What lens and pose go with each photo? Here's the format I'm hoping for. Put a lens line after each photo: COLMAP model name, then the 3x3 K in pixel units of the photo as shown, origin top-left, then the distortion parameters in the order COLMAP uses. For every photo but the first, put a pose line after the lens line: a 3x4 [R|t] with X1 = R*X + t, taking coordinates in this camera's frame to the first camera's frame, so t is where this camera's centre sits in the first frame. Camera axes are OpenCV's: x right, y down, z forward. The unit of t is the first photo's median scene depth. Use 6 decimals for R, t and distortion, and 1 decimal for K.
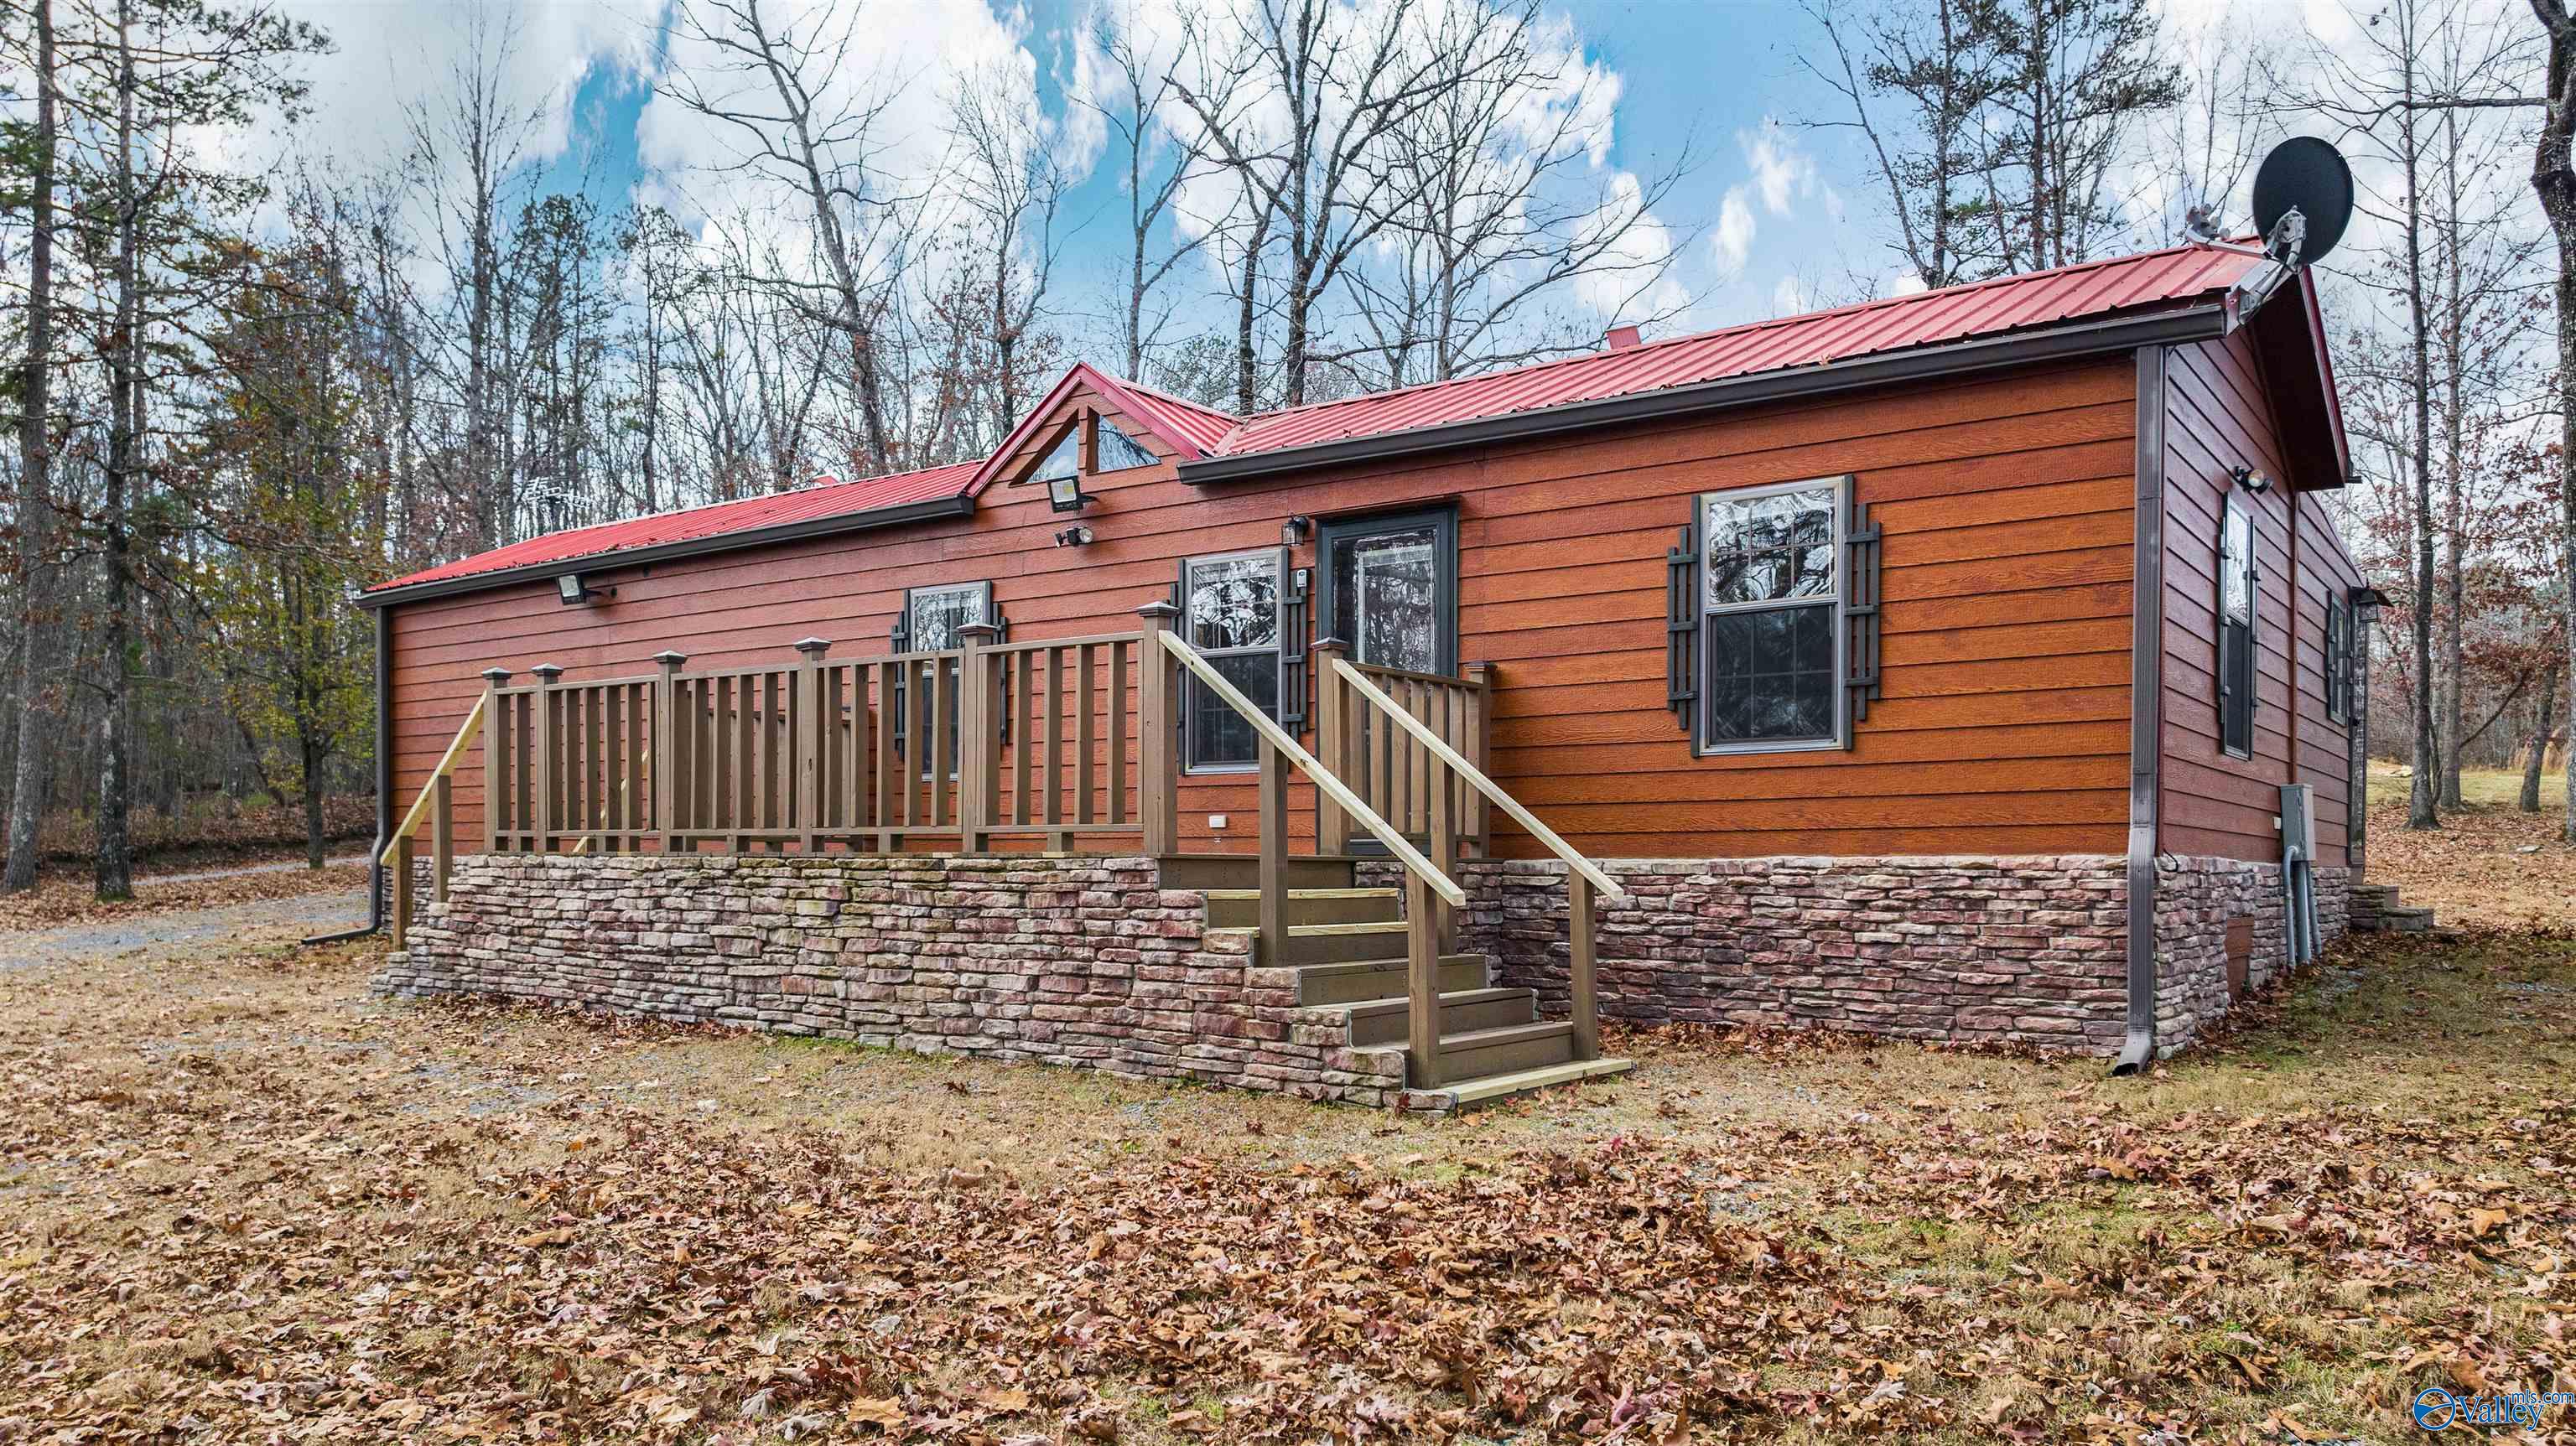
lens RADIAL K [[1872.0, 0, 1289.2], [0, 1872.0, 922.7], [0, 0, 1]] dist [-0.002564, -0.002891]
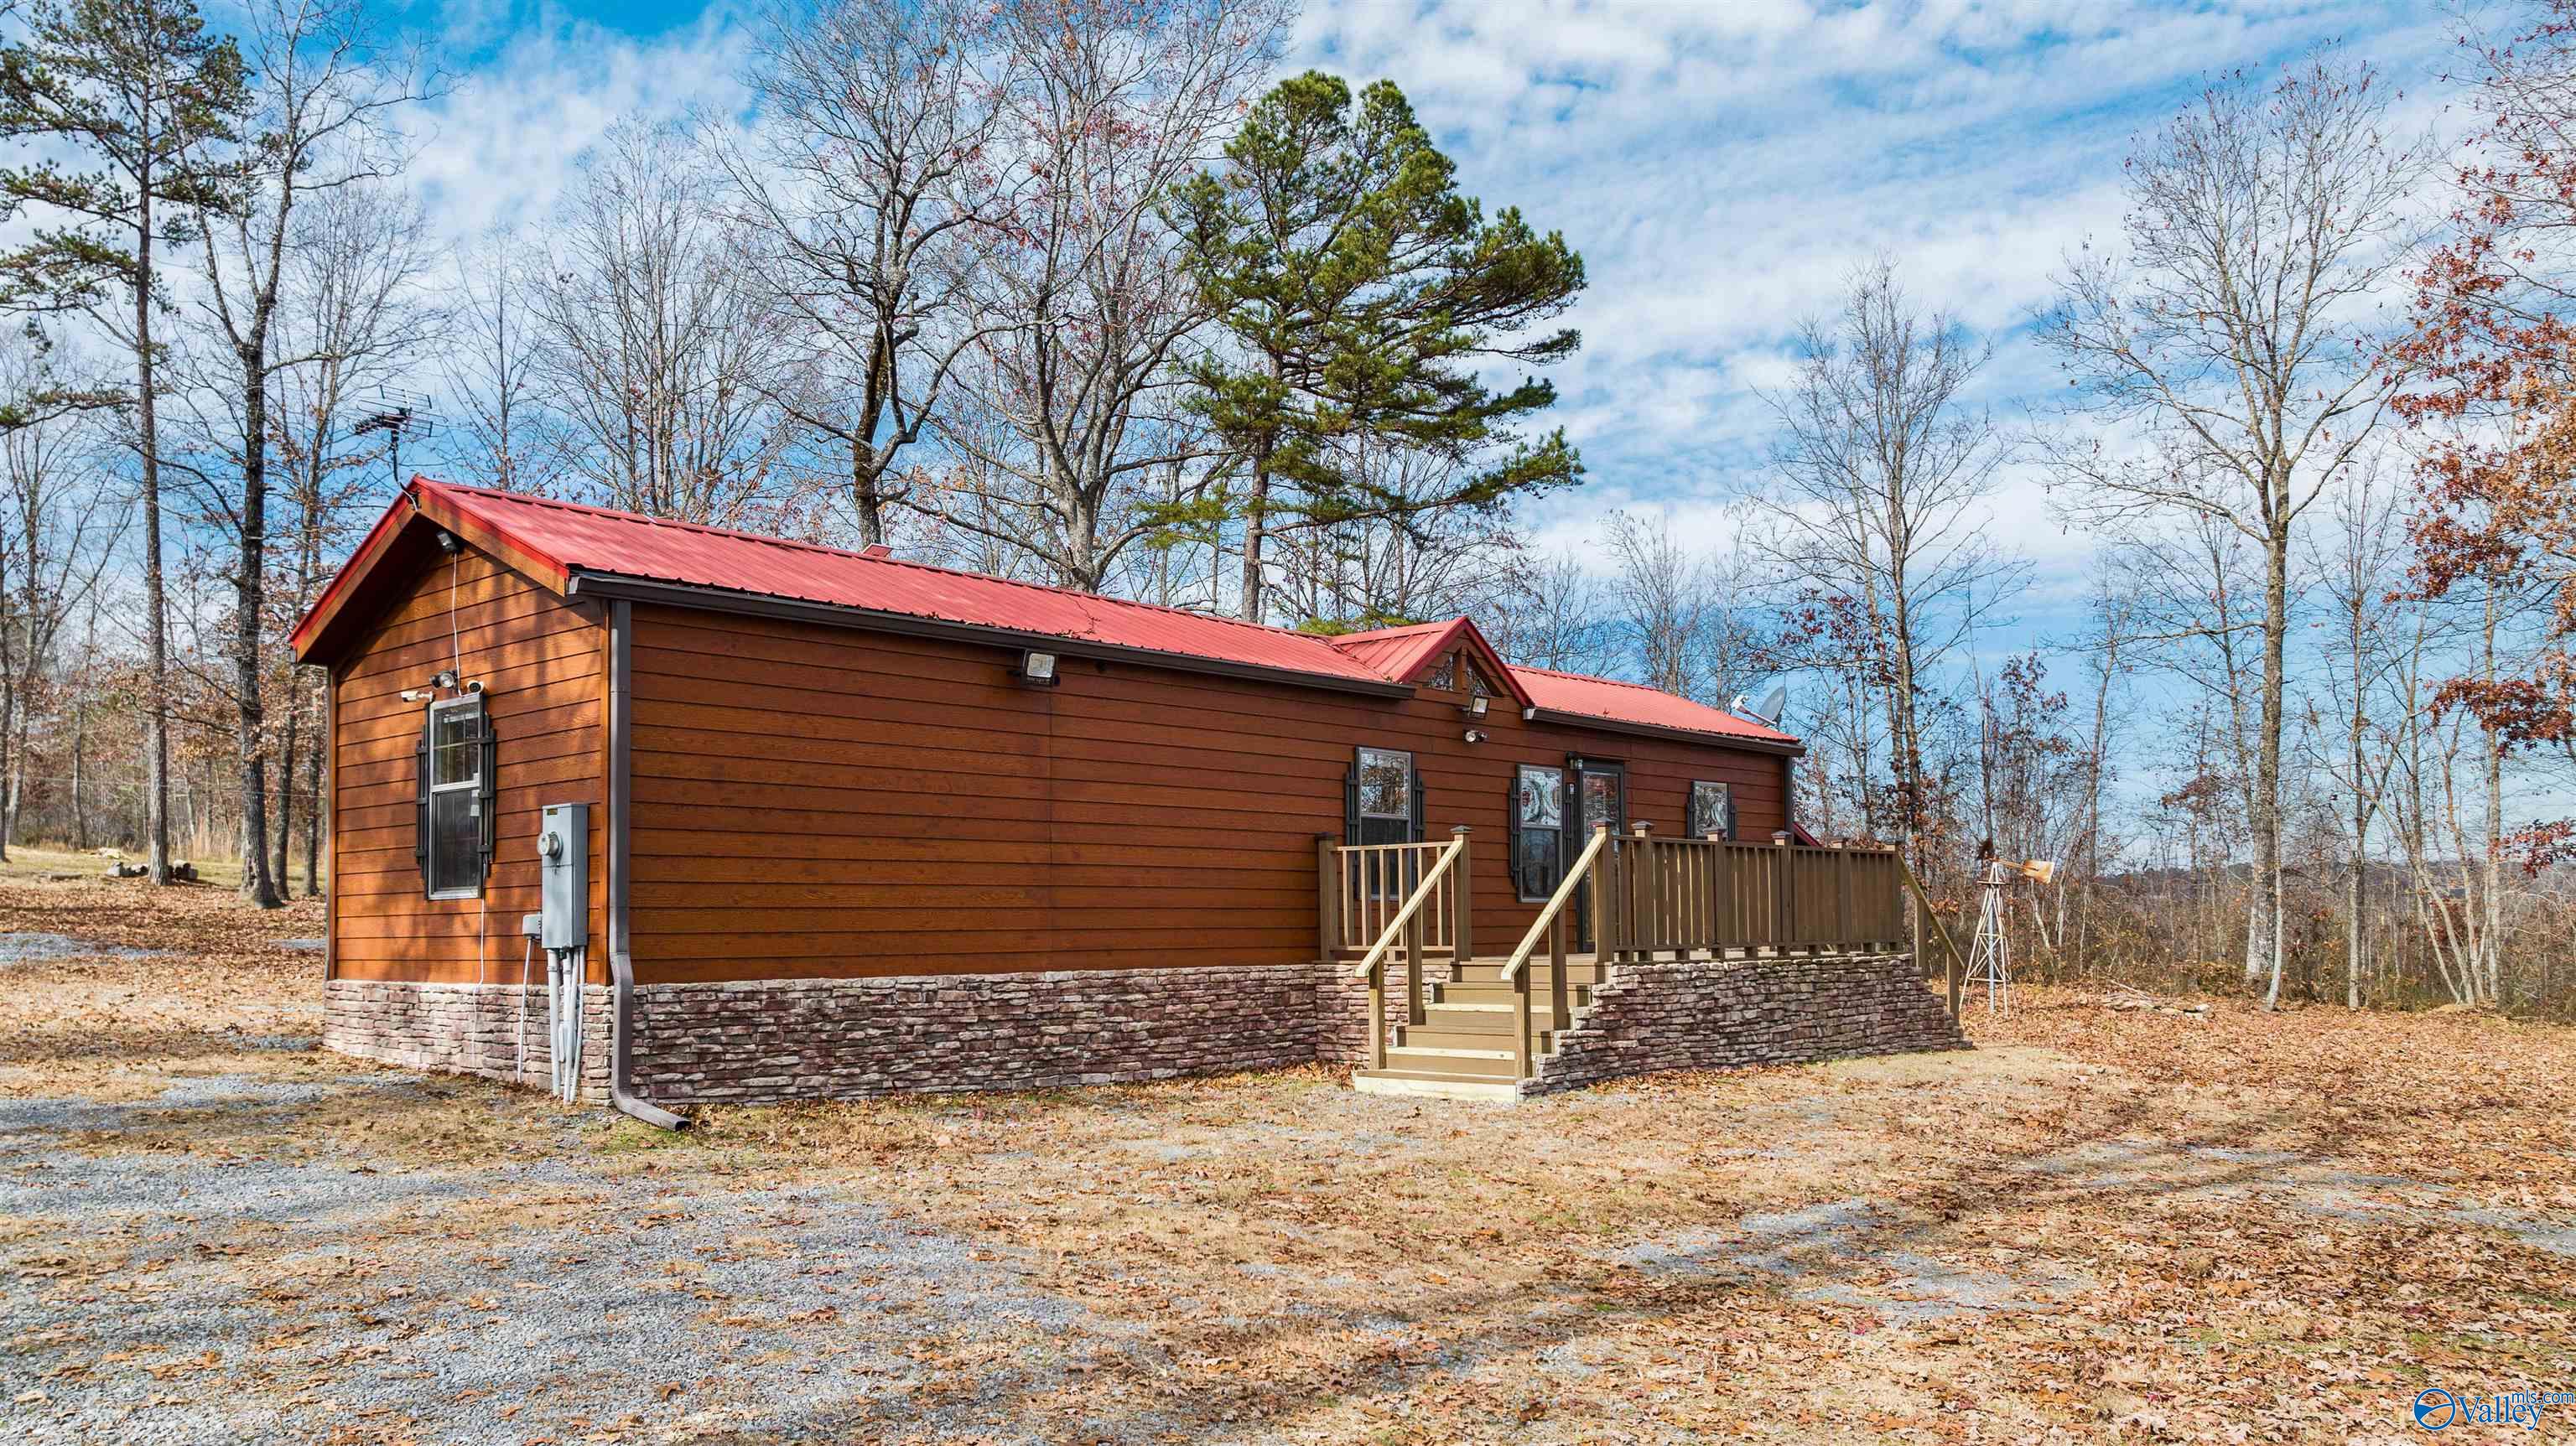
lens RADIAL K [[1920.4, 0, 1287.8], [0, 1920.4, 778.6], [0, 0, 1]] dist [0.001715, -0.003033]
pose [[0.082221, 0.069453, 0.994191, -1.910175], [0.043259, 0.996380, -0.073183, -0.083969], [-0.995675, 0.049025, 0.078919, 1.217481]]
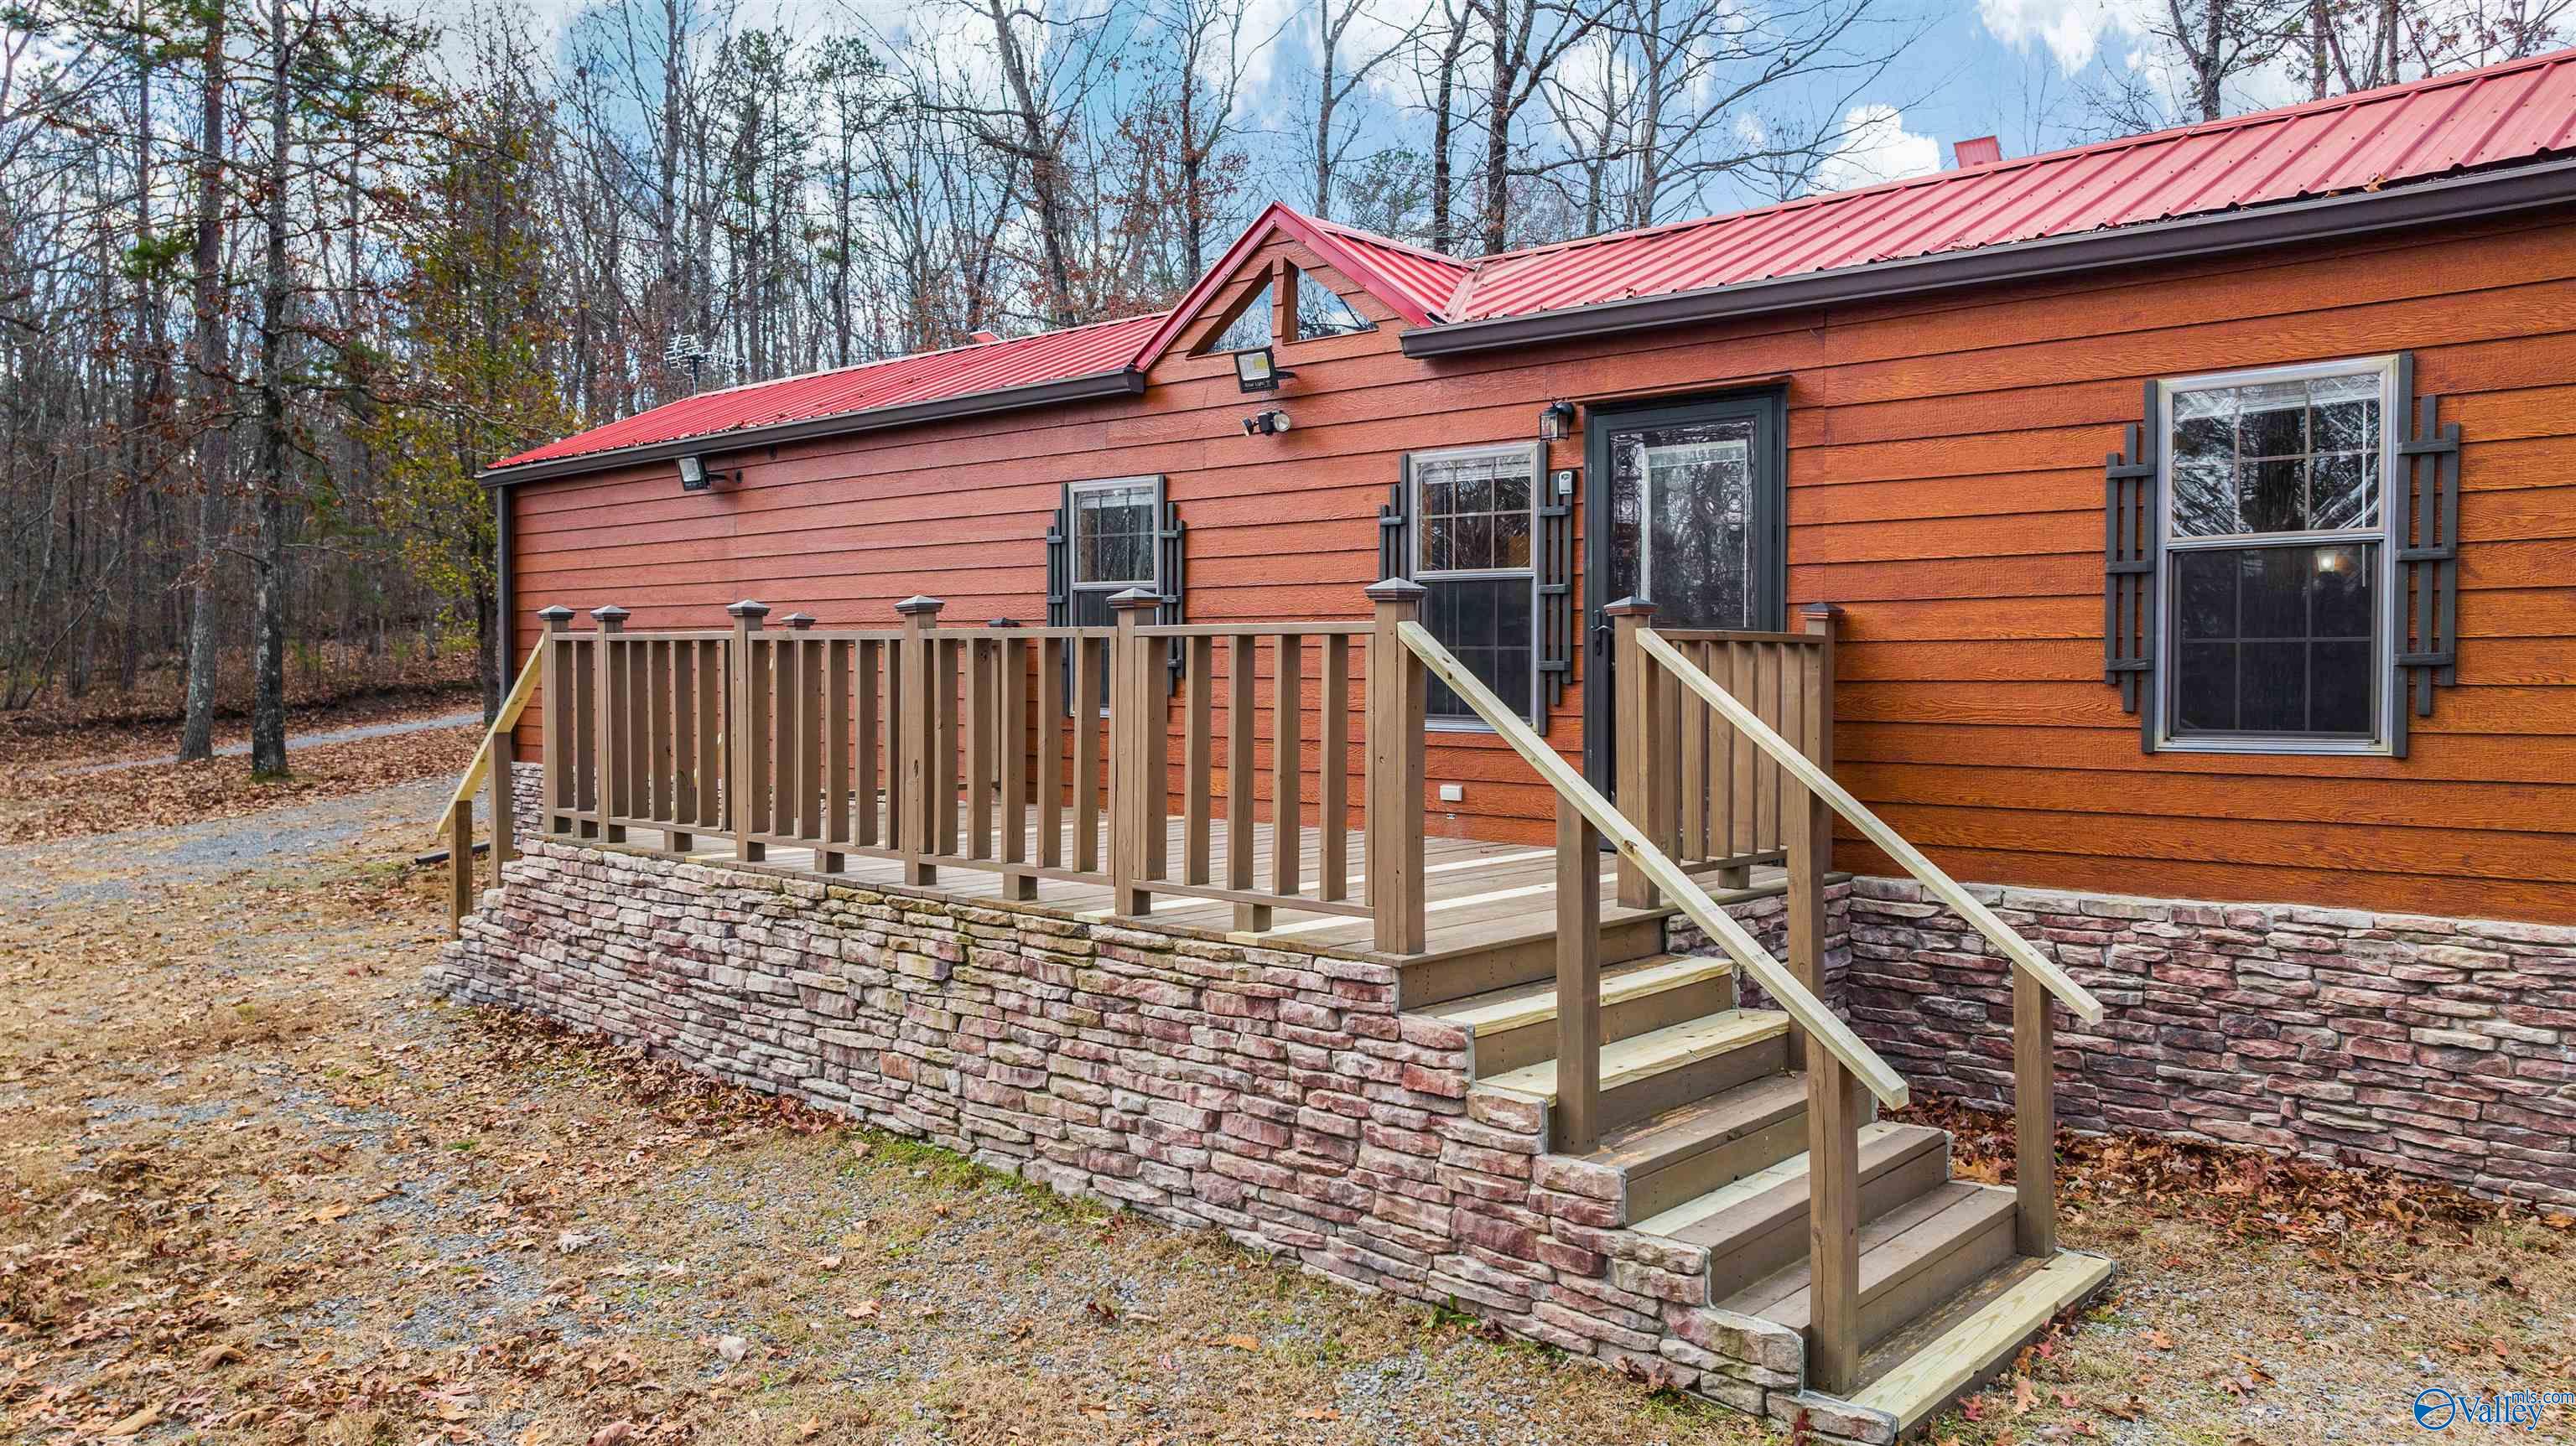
lens RADIAL K [[1820.4, 0, 1290.1], [0, 1820.4, 736.4], [0, 0, 1]] dist [-0.009061, -0.003443]
pose [[0.995212, 0.001254, -0.097730, -0.035279], [-0.000298, 0.999952, 0.009795, -0.096565], [0.097738, -0.009719, 0.995165, 0.275897]]
